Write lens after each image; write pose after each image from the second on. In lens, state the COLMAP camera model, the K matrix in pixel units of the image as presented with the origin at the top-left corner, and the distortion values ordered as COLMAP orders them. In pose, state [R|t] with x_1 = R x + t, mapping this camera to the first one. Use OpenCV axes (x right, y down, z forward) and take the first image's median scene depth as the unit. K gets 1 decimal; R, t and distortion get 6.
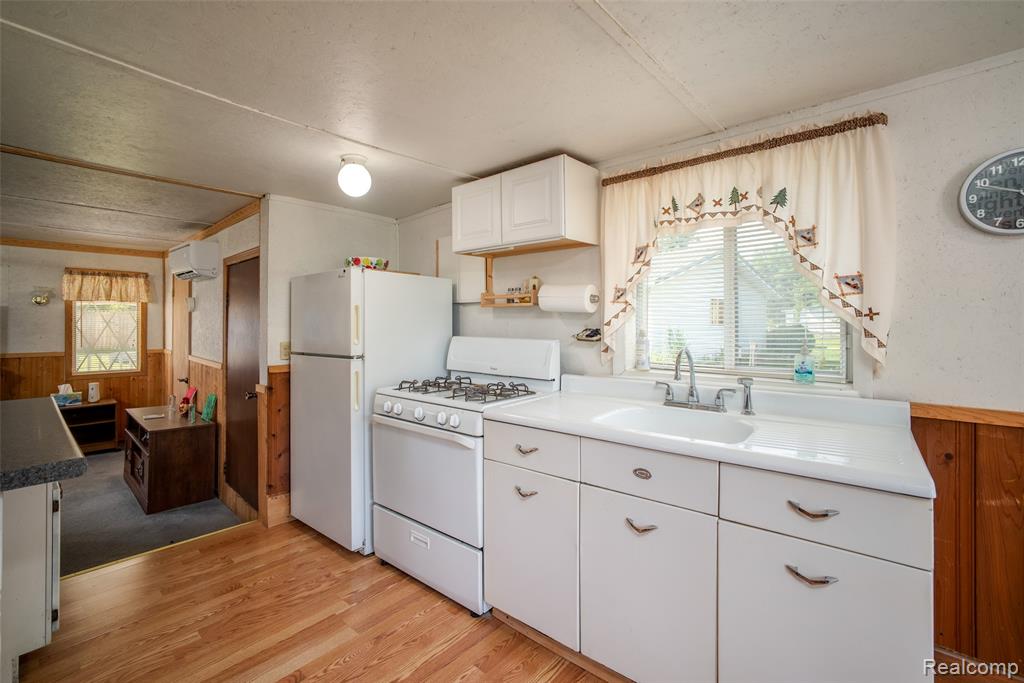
lens RADIAL K [[441.6, 0, 522.7], [0, 441.6, 317.1], [0, 0, 1]] dist [-0.015517, 0.000493]
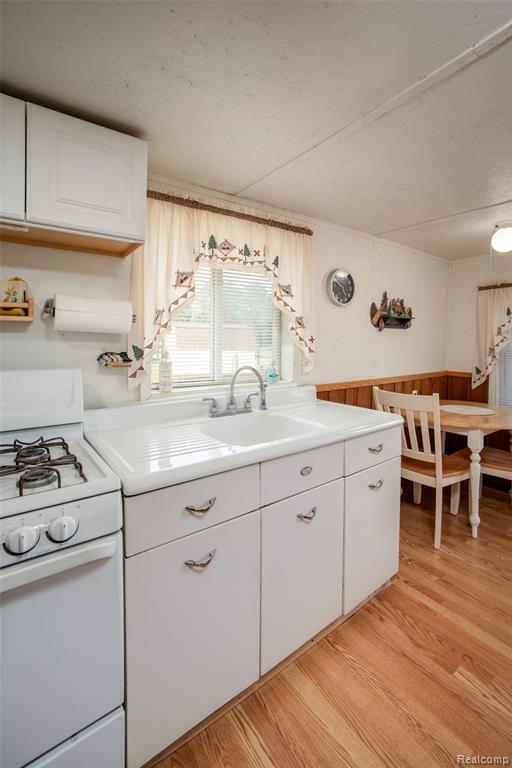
lens RADIAL K [[333.6, 0, 263.2], [0, 333.6, 344.7], [0, 0, 1]] dist [-0.034529, 0.010477]
pose [[0.257987, -0.006363, 0.966127, -0.395785], [-0.009088, 0.999918, 0.009012, 0.002616], [-0.966106, -0.011105, 0.257909, 0.553447]]
